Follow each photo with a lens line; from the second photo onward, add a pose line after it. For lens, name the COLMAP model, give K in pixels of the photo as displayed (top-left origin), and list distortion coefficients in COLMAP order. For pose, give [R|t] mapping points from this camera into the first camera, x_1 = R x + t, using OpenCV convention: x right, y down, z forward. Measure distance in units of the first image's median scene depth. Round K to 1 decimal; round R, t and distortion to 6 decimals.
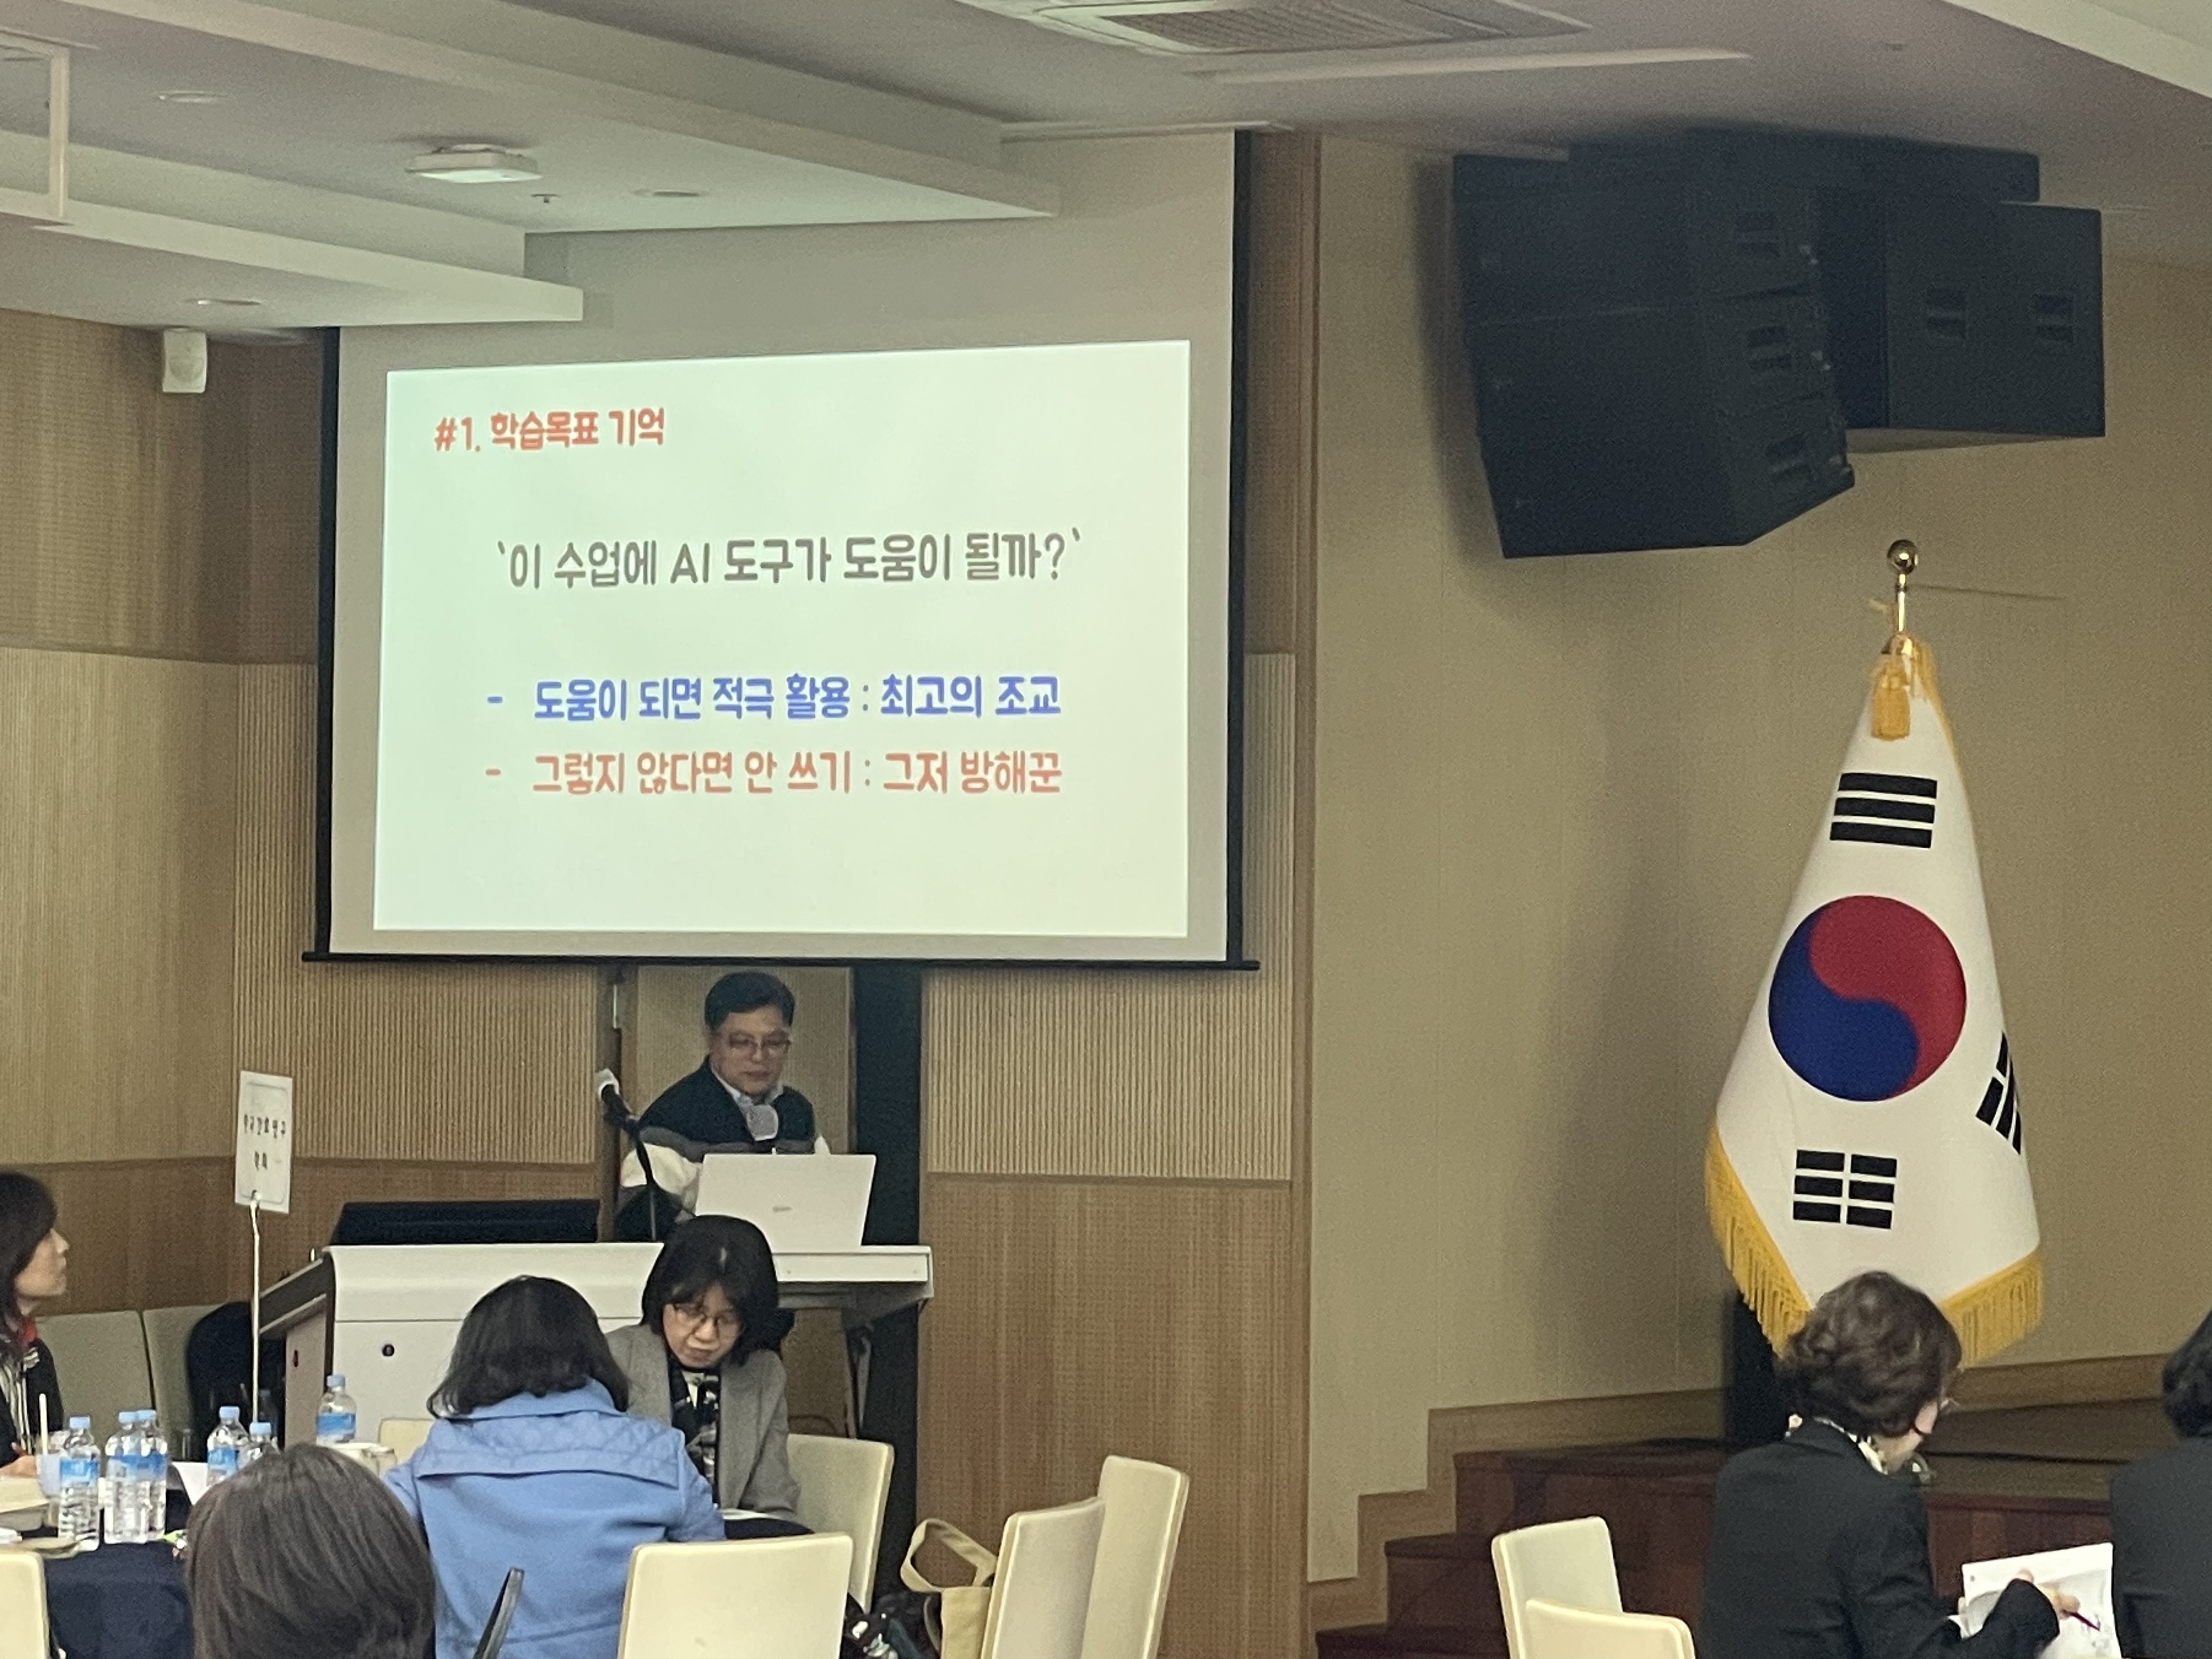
lens RADIAL K [[7475.2, 0, 1111.7], [0, 7475.2, 815.3], [0, 0, 1]] dist [0.063531, 0.000000]
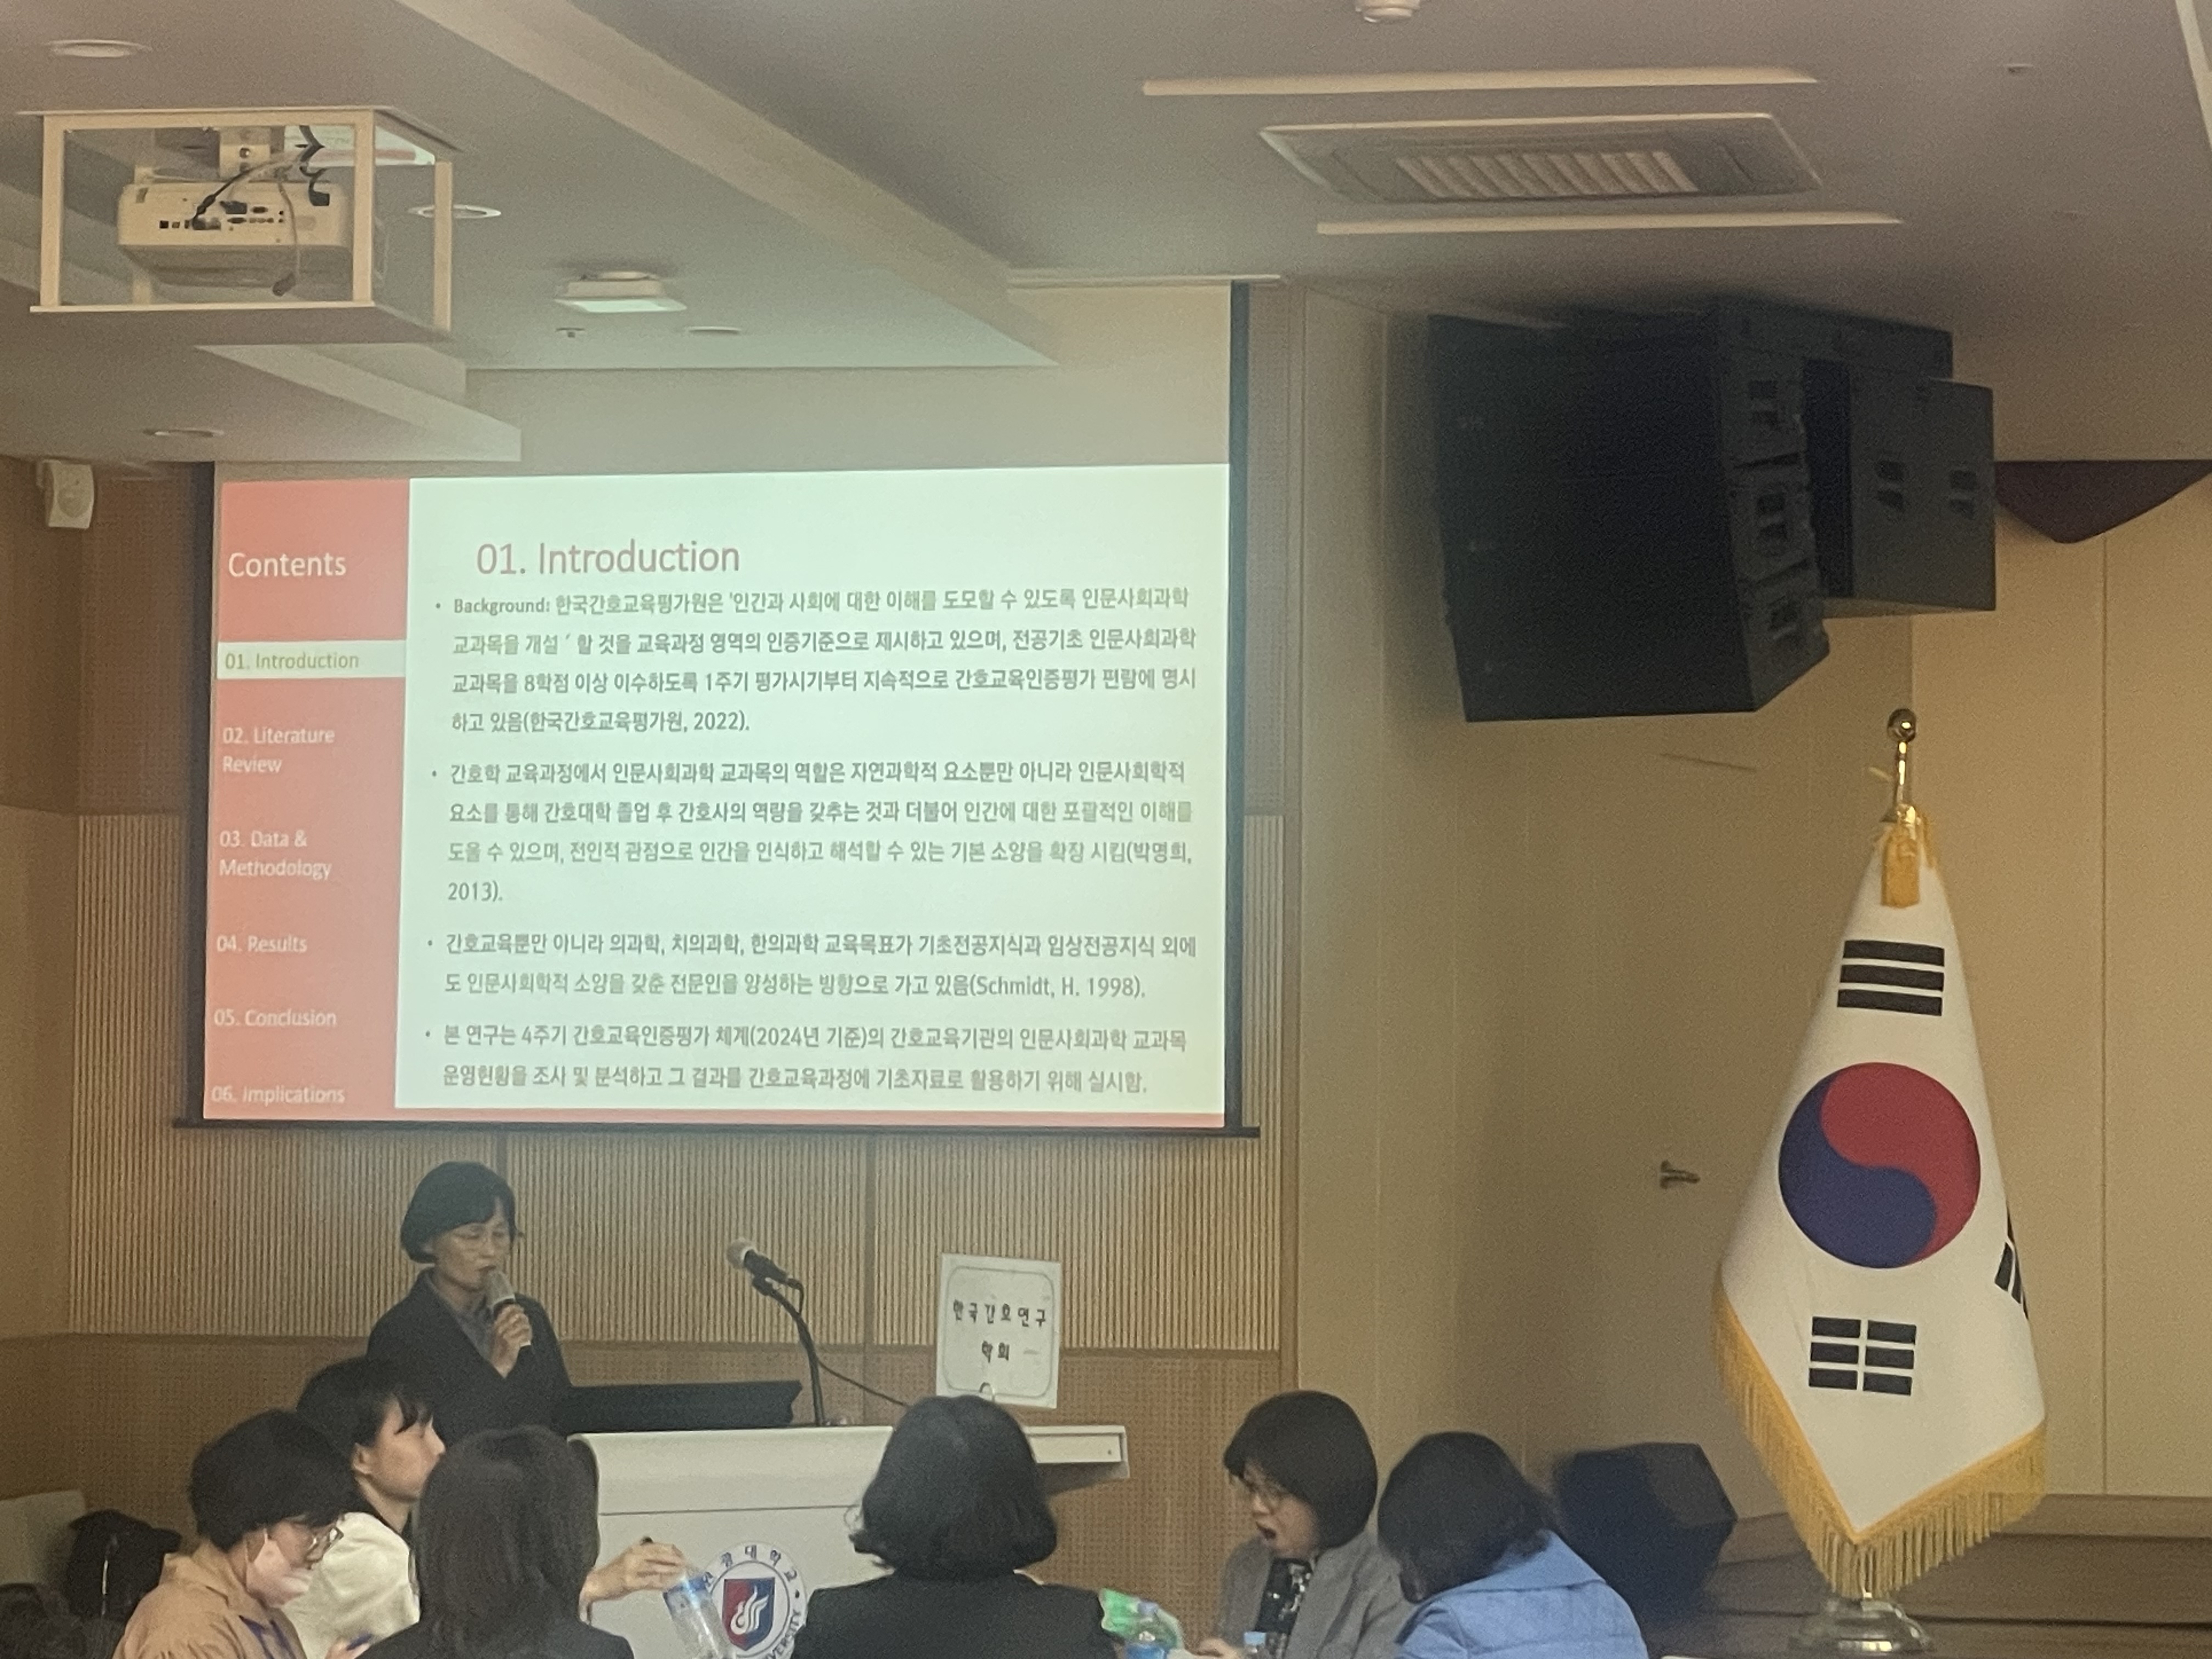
lens RADIAL K [[7001.9, 0, 1099.3], [0, 7001.9, 830.5], [0, 0, 1]] dist [0.042311, 0.000000]
pose [[0.967447, 0.010205, 0.252868, -0.237849], [-0.004986, 0.999761, -0.021274, 0.000107], [-0.253025, 0.019321, 0.967267, 0.116724]]
